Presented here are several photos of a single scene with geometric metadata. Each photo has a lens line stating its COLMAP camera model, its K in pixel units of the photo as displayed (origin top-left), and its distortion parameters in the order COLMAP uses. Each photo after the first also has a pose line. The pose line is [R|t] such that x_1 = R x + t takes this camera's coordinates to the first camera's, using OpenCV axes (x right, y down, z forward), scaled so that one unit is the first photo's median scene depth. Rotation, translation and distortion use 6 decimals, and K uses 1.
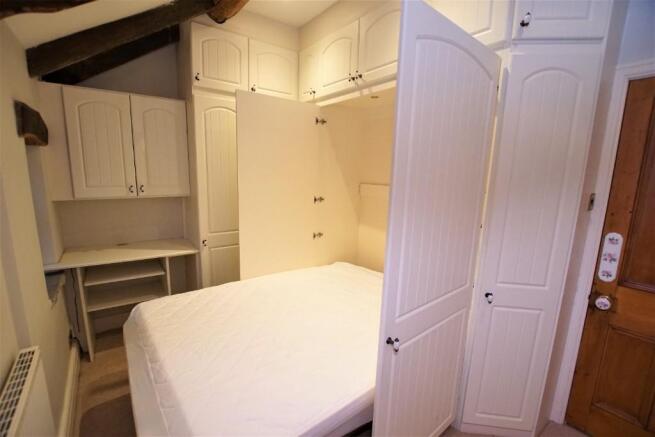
lens RADIAL K [[283.2, 0, 327.5], [0, 283.2, 218.5], [0, 0, 1]] dist [-0.030052, 0.000219]
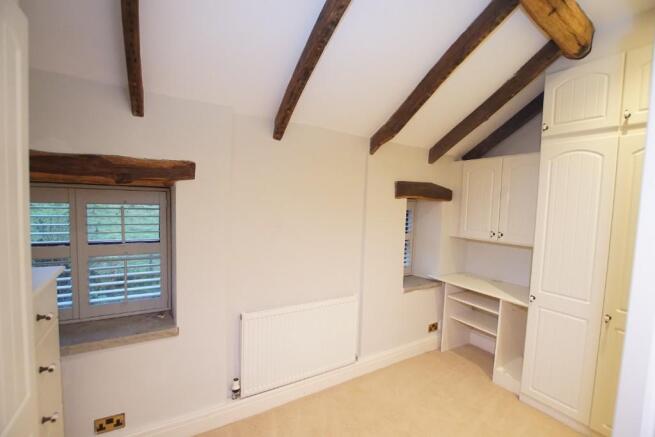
lens RADIAL K [[283.2, 0, 327.5], [0, 283.2, 218.5], [0, 0, 1]] dist [-0.030052, 0.000219]
pose [[-0.119447, 0.018895, -0.992661, 0.579599], [-0.198289, 0.979222, 0.042499, -0.079504], [0.972838, 0.201911, -0.113218, 0.412207]]
